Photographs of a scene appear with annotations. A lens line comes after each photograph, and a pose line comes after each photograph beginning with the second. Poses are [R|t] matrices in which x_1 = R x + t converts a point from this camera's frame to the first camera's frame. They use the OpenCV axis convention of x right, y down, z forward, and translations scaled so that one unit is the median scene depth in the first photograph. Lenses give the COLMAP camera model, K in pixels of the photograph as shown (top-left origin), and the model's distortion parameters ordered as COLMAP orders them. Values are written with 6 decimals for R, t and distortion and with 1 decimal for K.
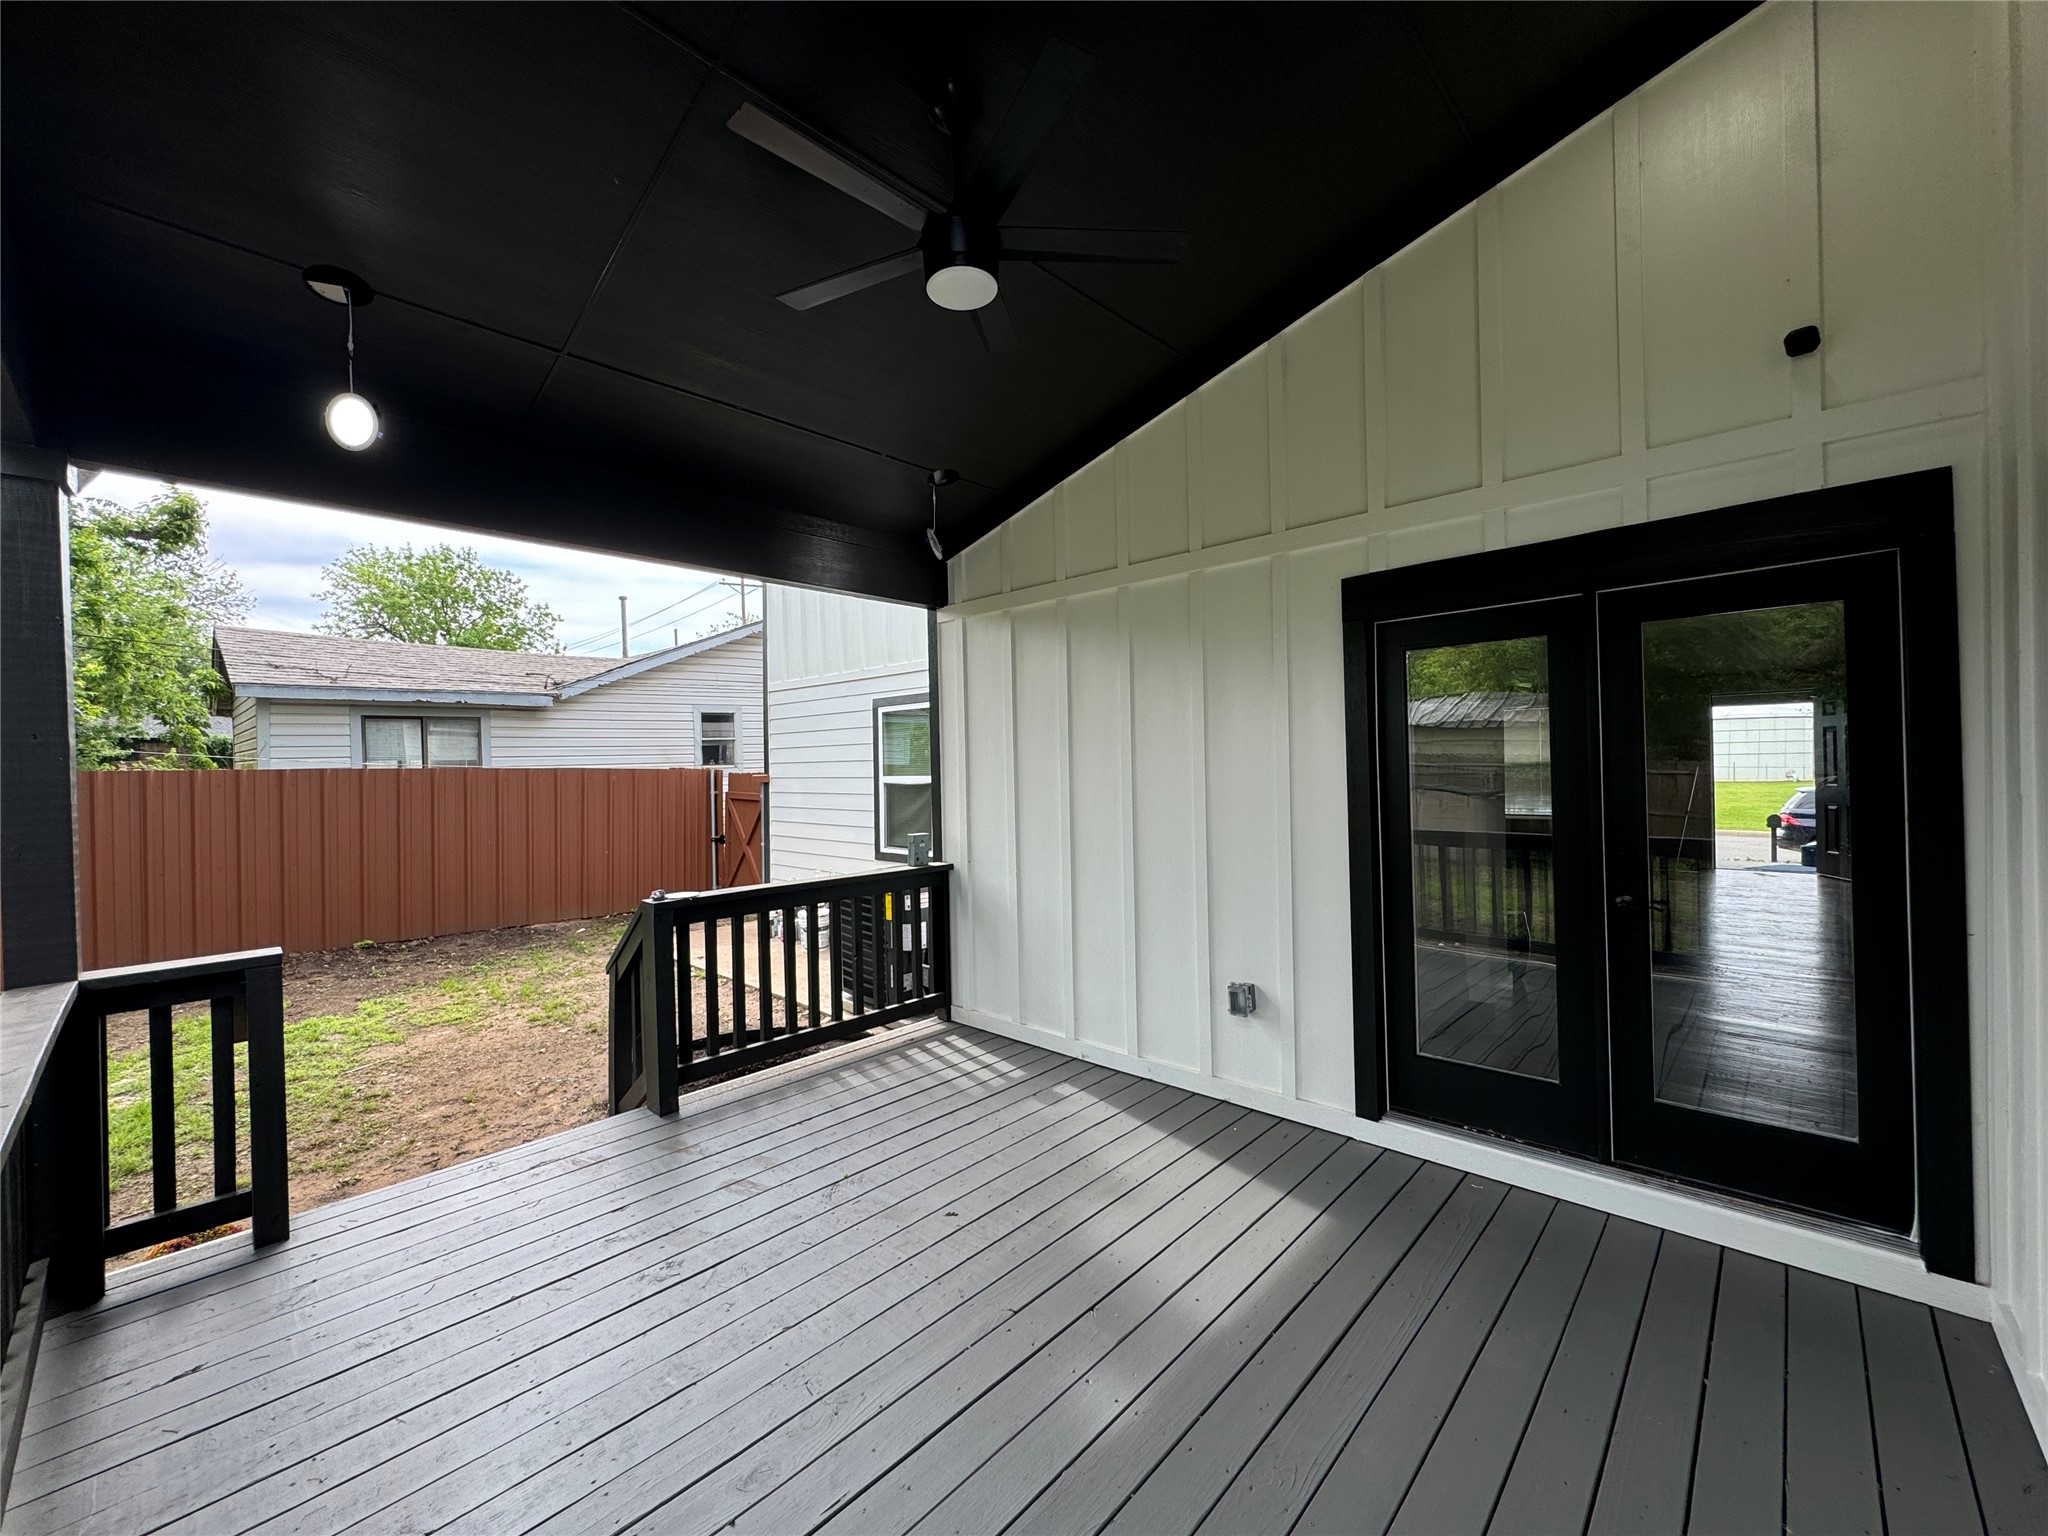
lens RADIAL K [[813.7, 0, 1021.6], [0, 813.7, 769.1], [0, 0, 1]] dist [-0.002435, -0.000158]
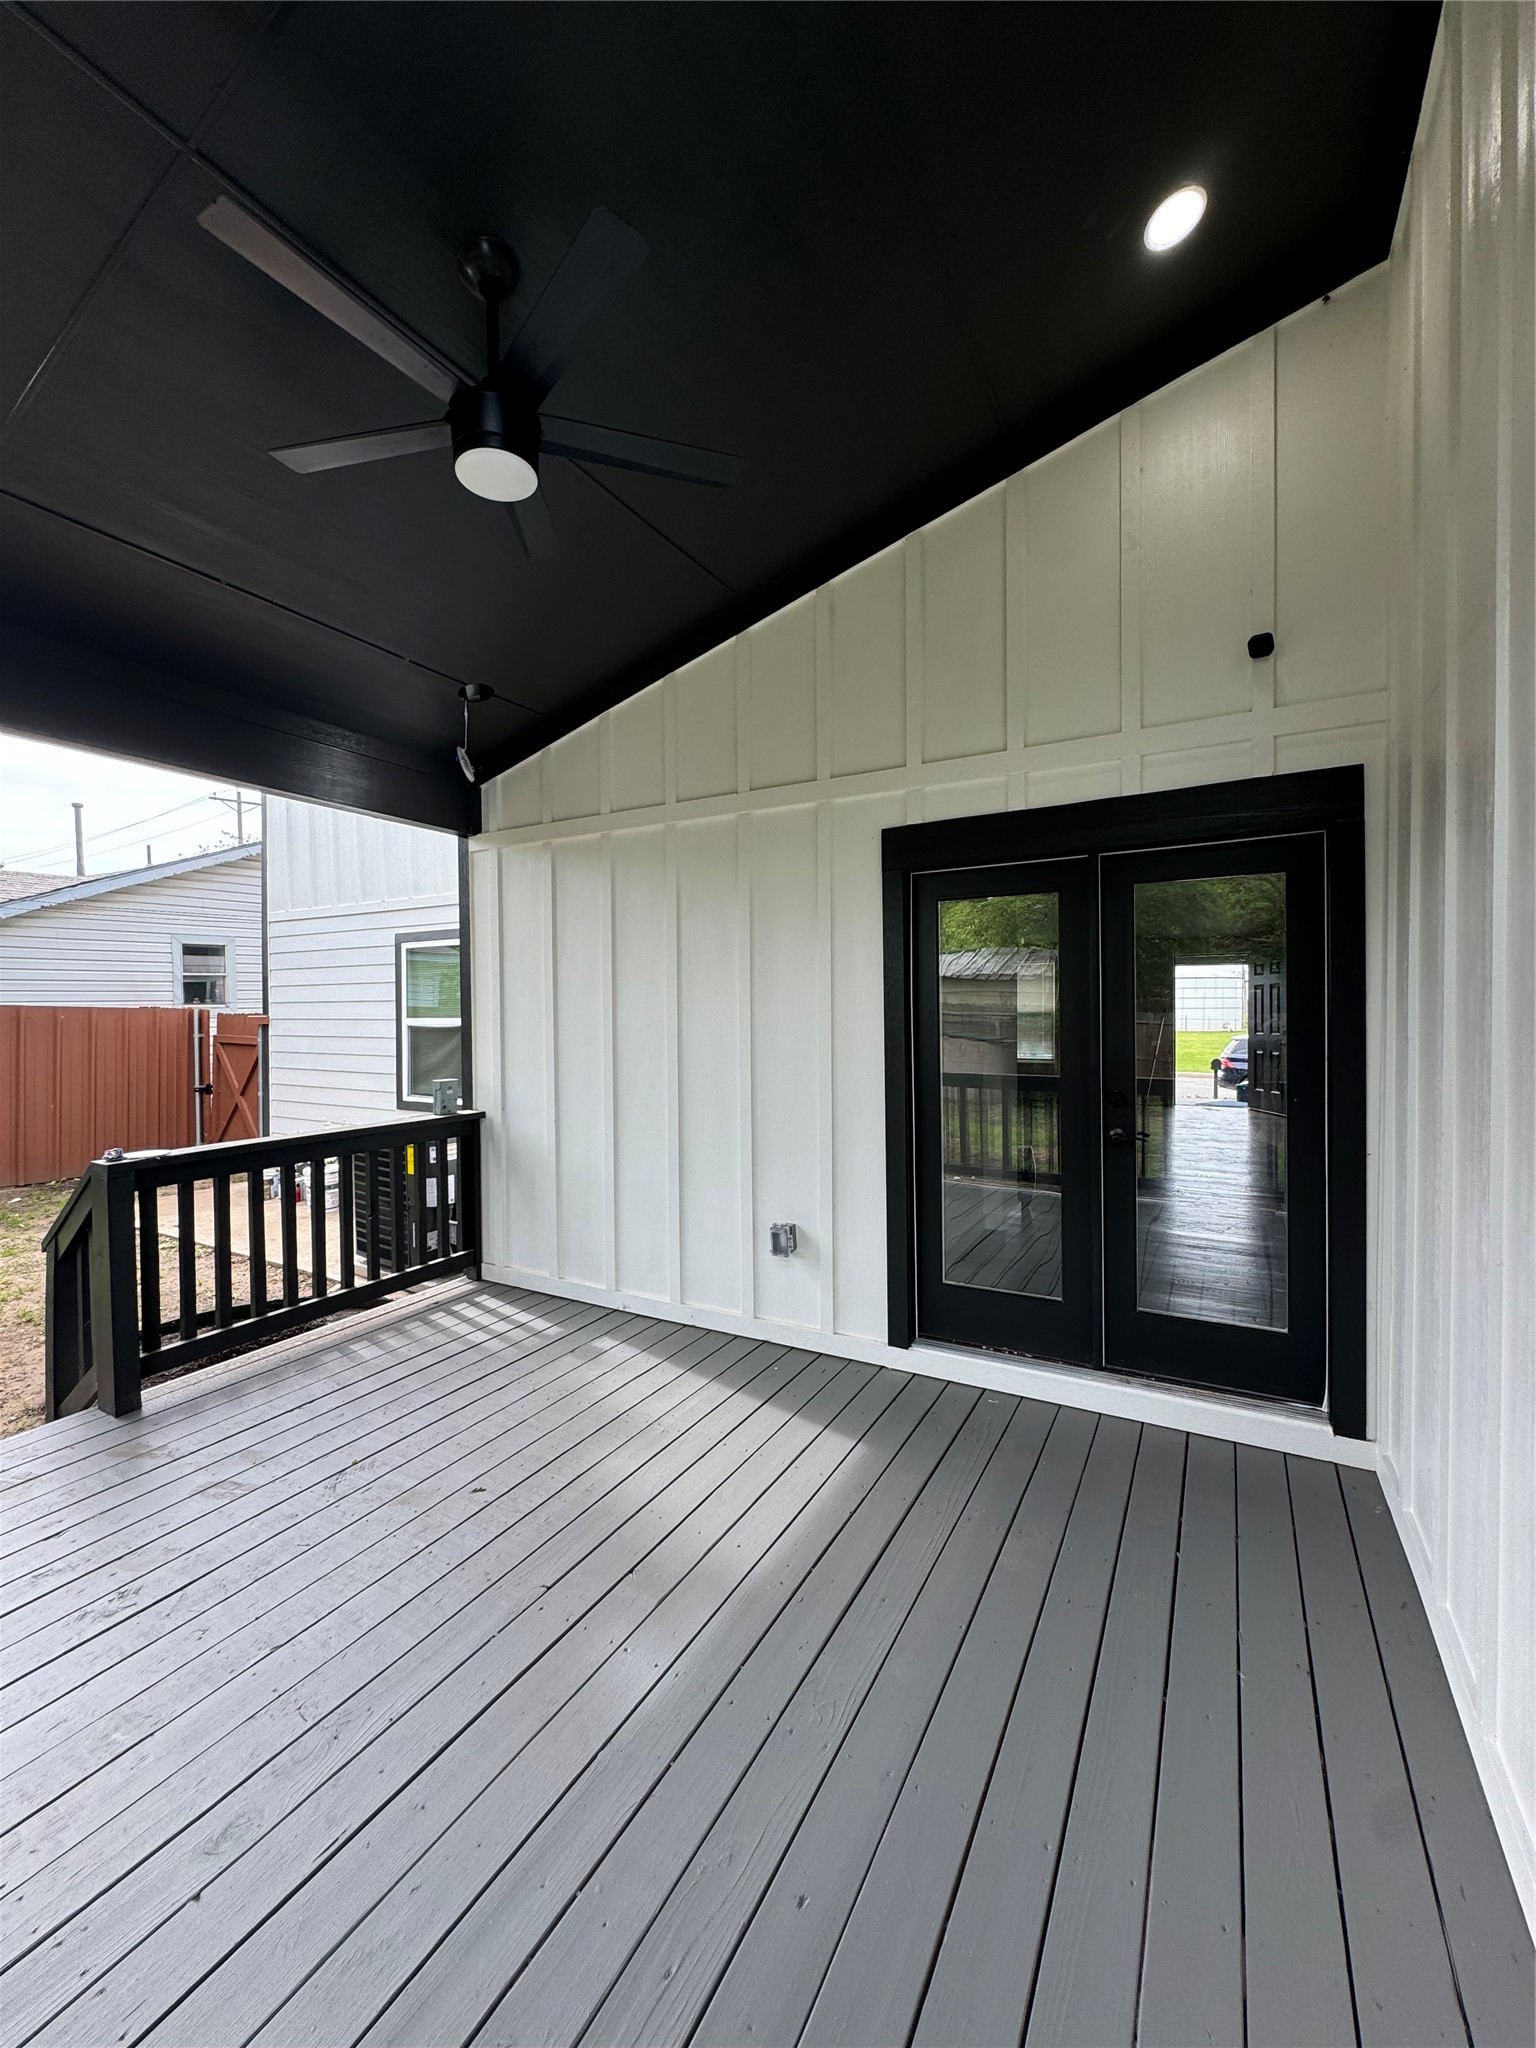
lens RADIAL K [[813.7, 0, 766.4], [0, 813.7, 1028.0], [0, 0, 1]] dist [-0.002435, -0.000158]
pose [[0.970133, 0.007291, 0.242463, 0.002733], [-0.011049, 0.999839, 0.014141, 0.005336], [-0.242321, -0.016397, 0.970058, 0.027960]]
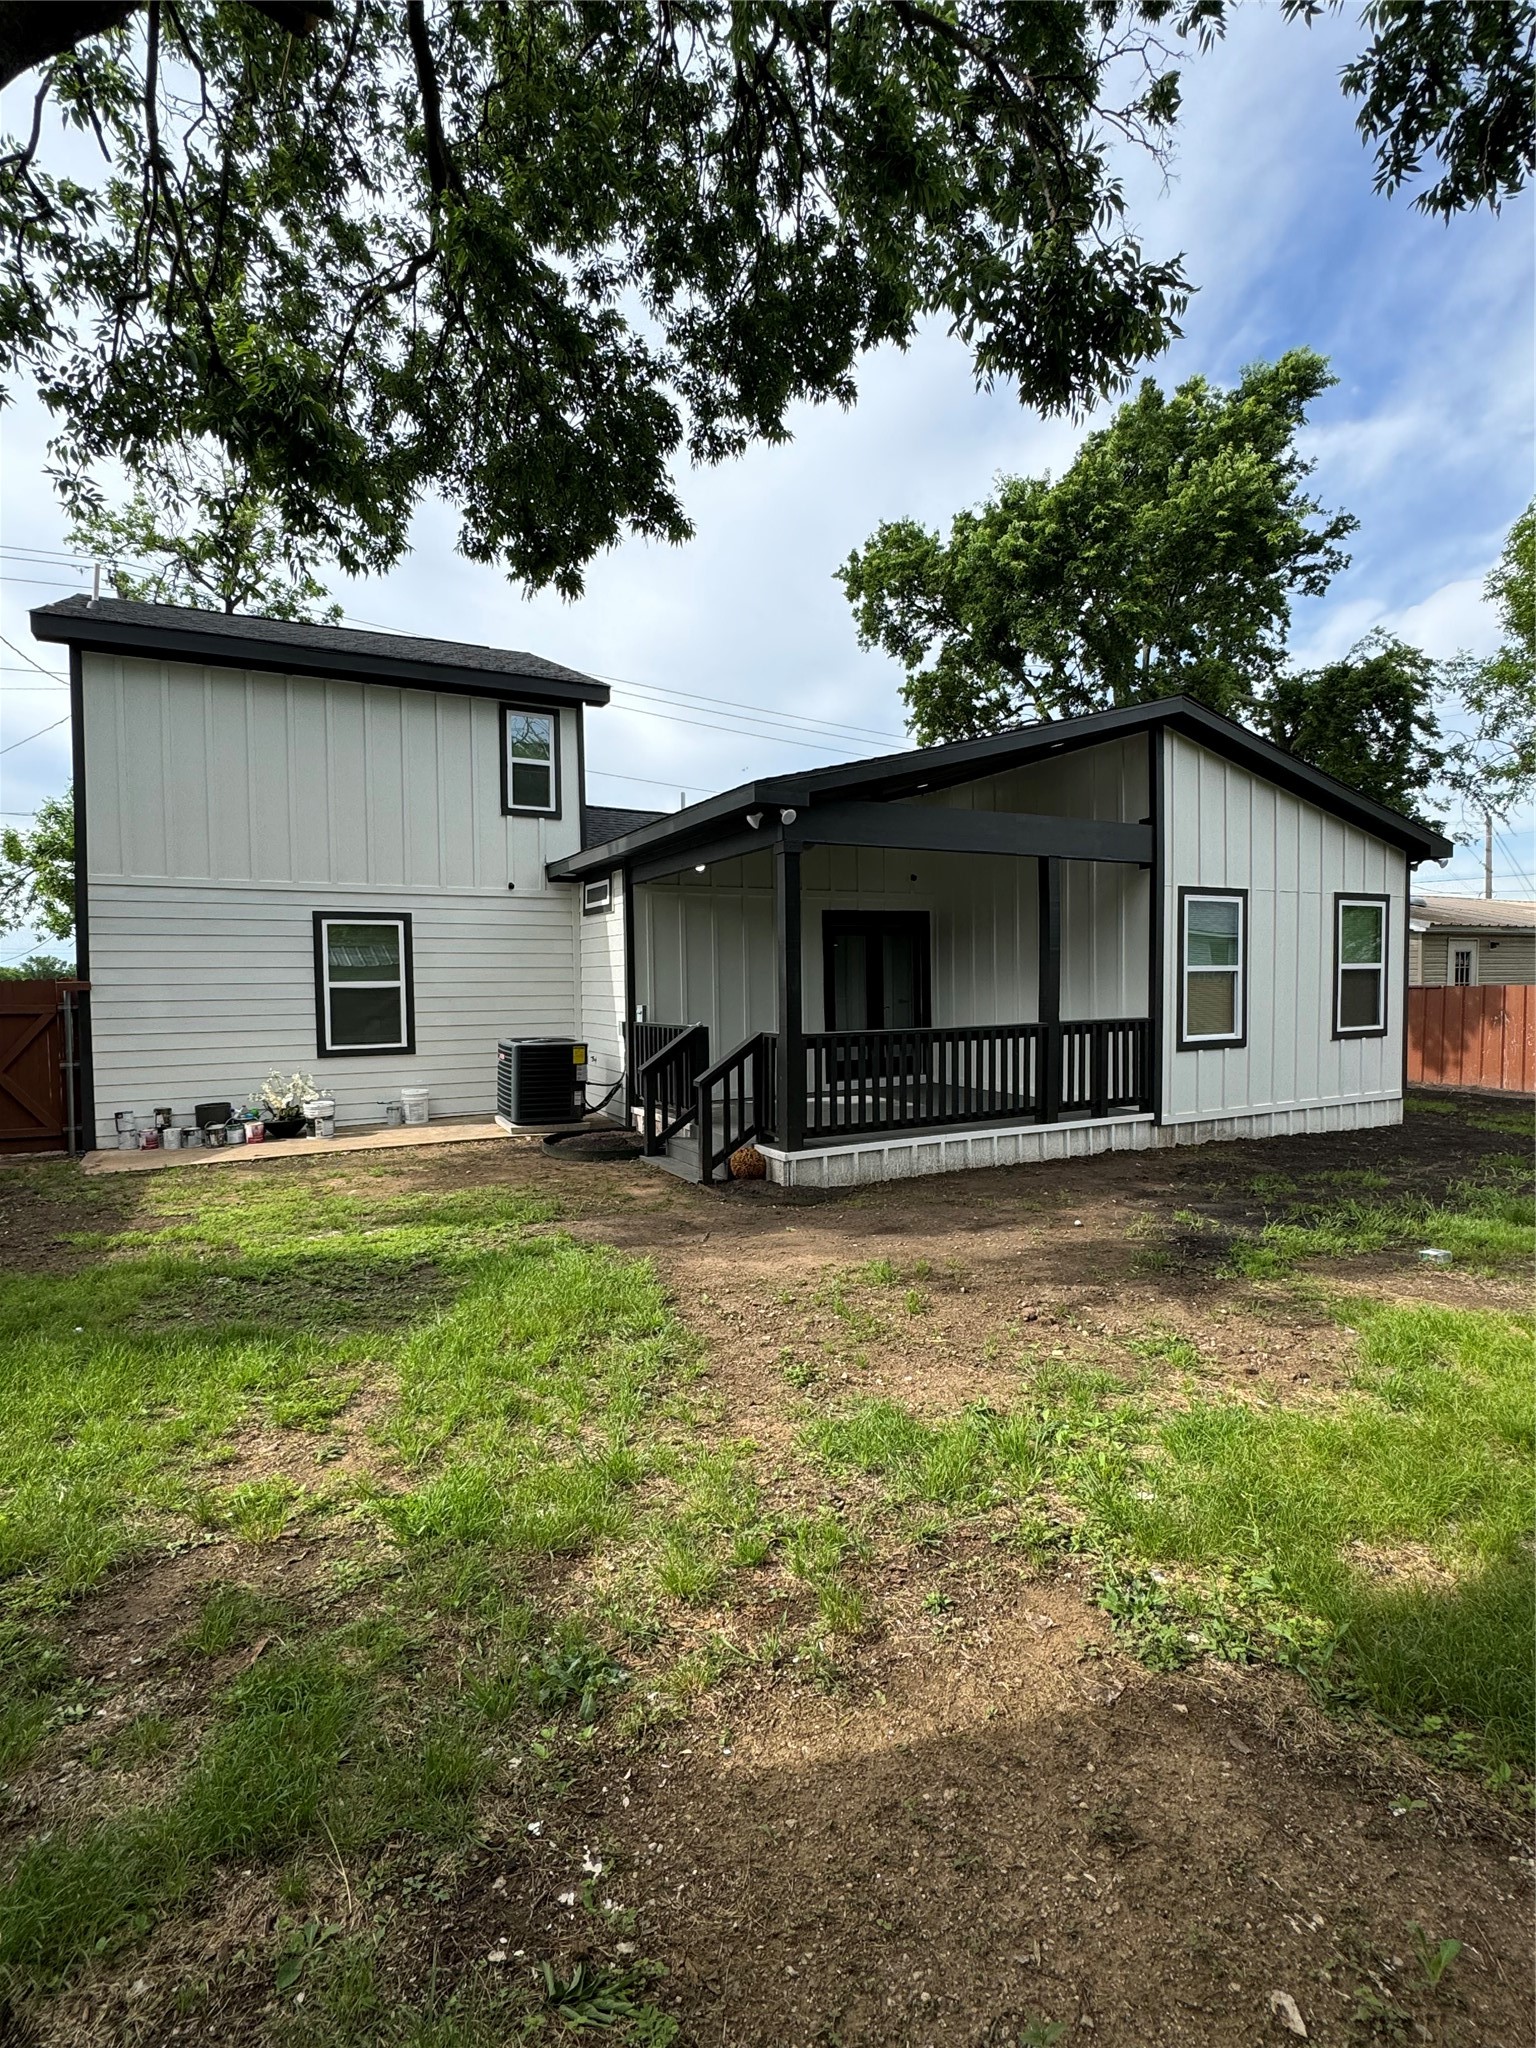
lens RADIAL K [[1014.4, 0, 767.8], [0, 1014.4, 1023.9], [0, 0, 1]] dist [-0.000117, 0.000011]
pose [[0.332549, -0.026088, 0.942725, -3.123903], [0.007630, 0.999659, 0.024972, 0.088176], [-0.943055, -0.001111, 0.332635, -0.065493]]
